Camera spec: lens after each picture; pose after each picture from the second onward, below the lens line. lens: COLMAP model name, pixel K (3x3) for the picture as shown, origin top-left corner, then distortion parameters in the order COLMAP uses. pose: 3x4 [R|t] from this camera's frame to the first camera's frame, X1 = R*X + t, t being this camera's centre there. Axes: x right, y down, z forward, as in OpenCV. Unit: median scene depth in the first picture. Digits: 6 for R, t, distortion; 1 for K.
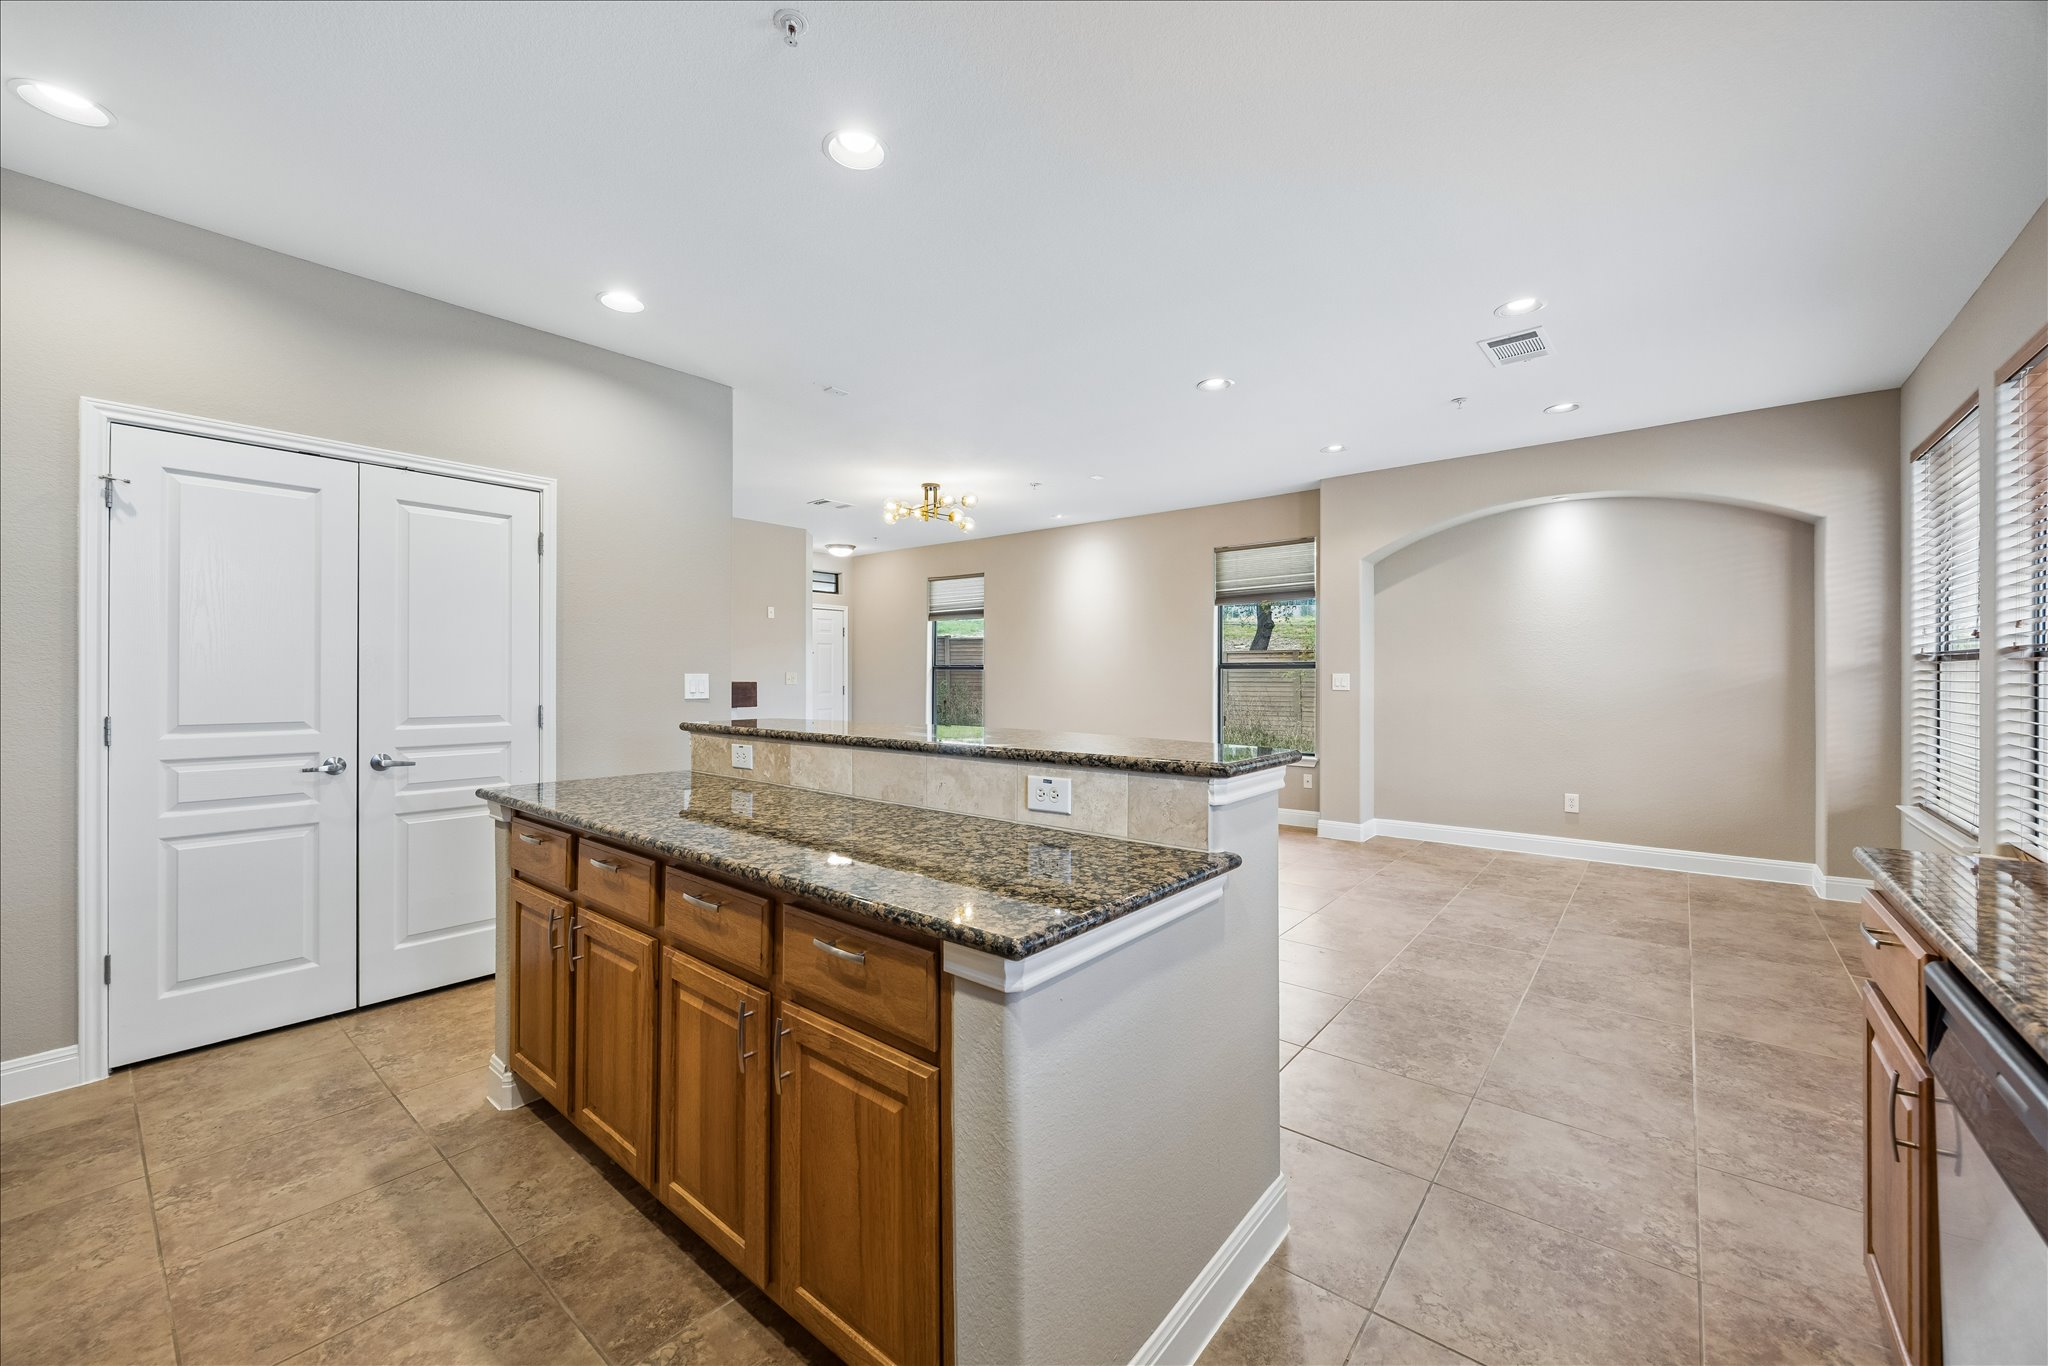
lens RADIAL K [[786.7, 0, 1043.4], [0, 786.7, 673.9], [0, 0, 1]] dist [0.001638, 0.000502]
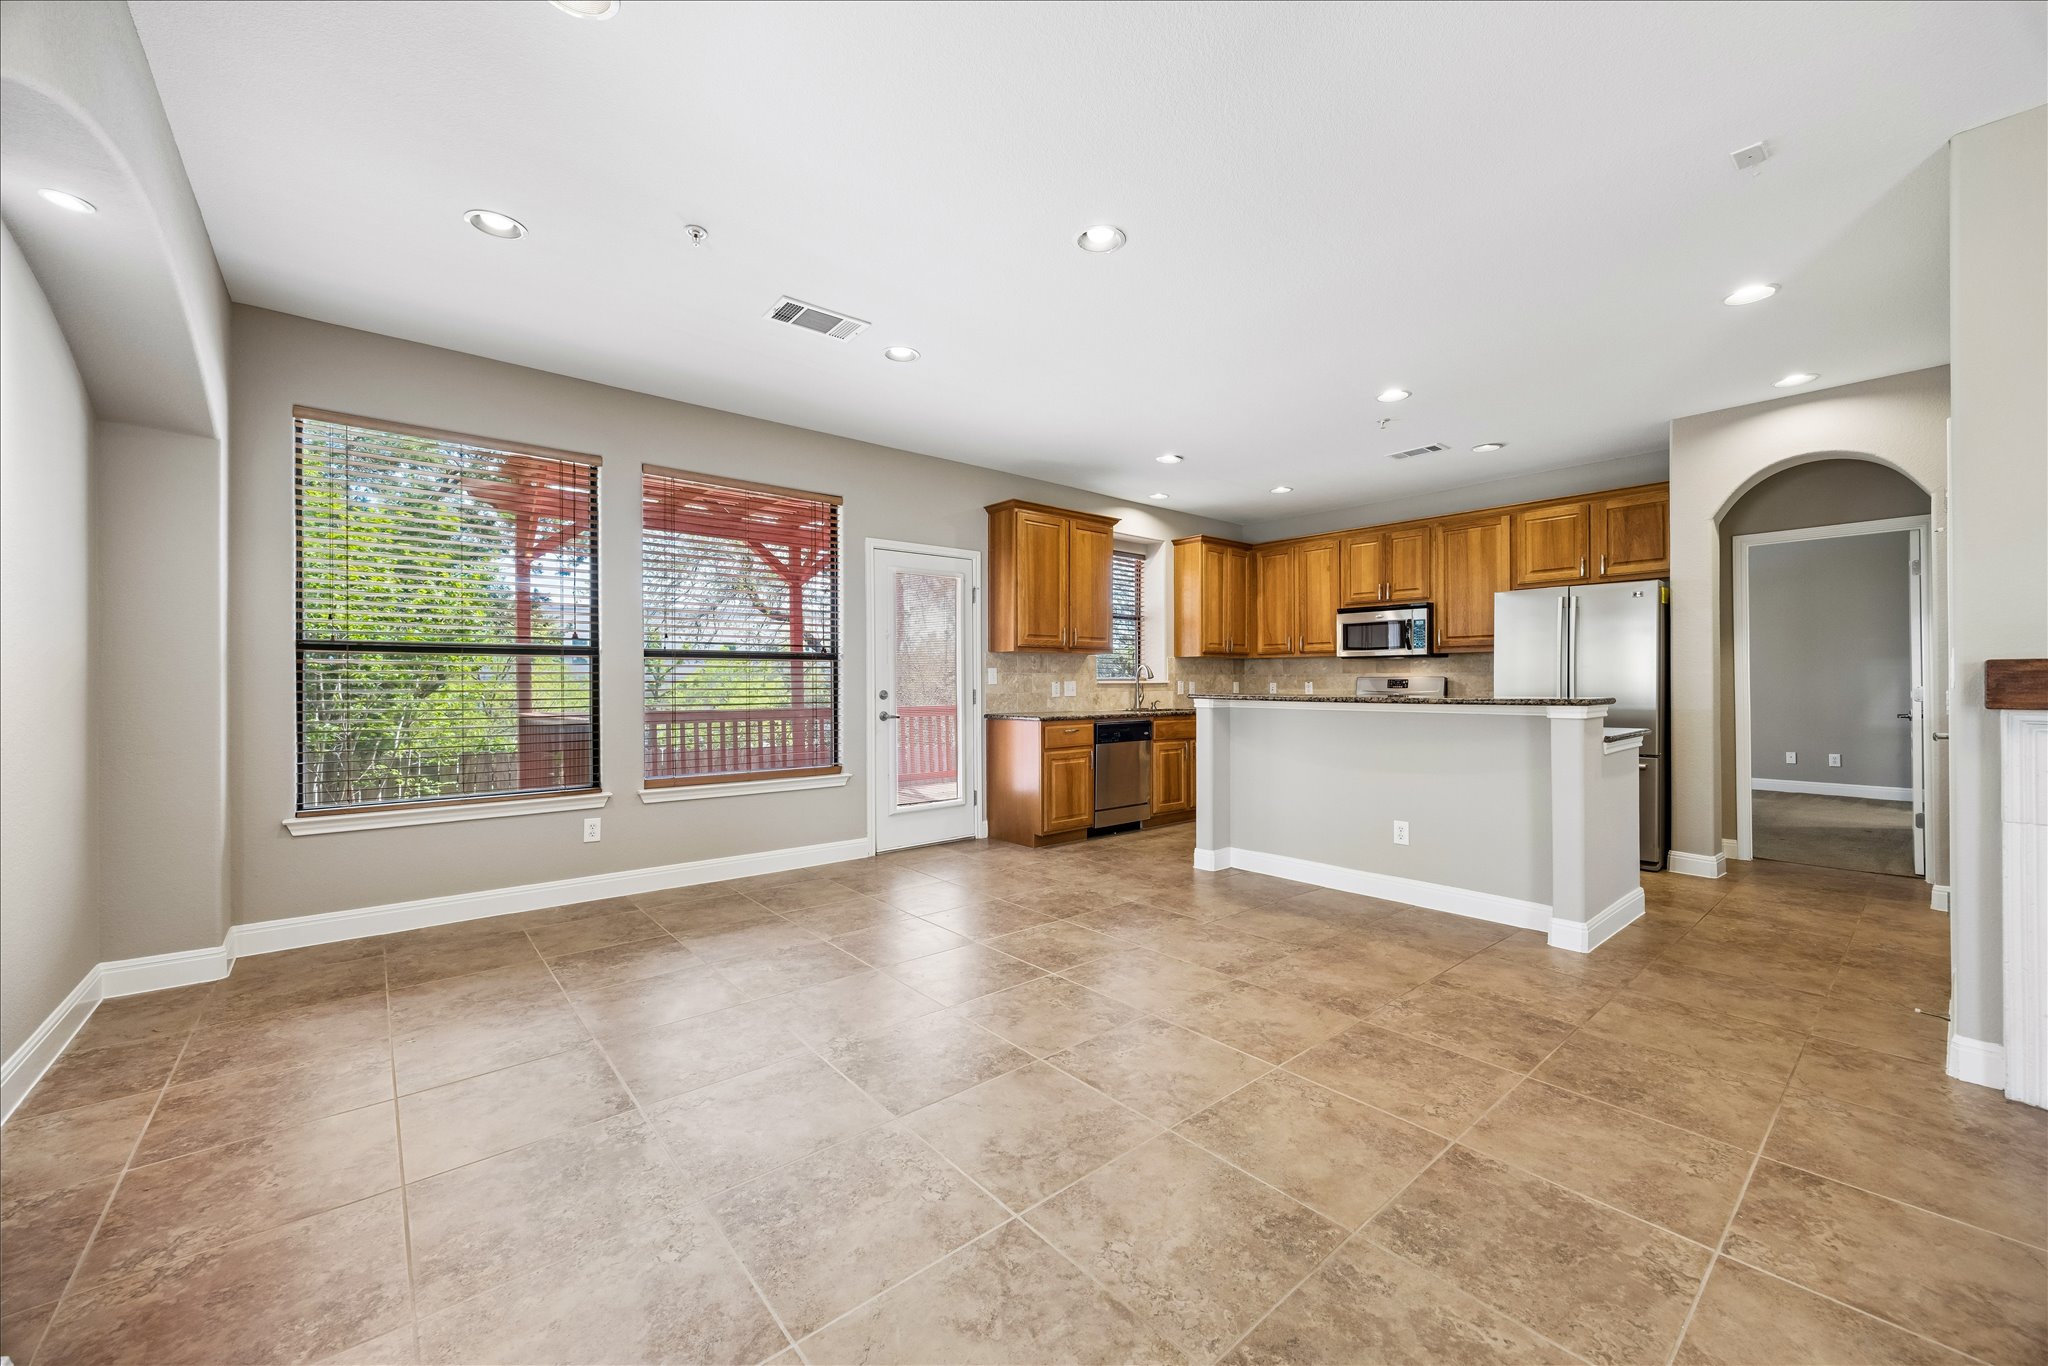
lens RADIAL K [[786.7, 0, 1028.5], [0, 786.7, 677.9], [0, 0, 1]] dist [0.001638, 0.000502]
pose [[-0.980595, 0.005058, 0.195978, 0.197716], [0.004261, 0.999981, -0.004491, 0.029355], [-0.195997, -0.003569, -0.980598, 2.272620]]
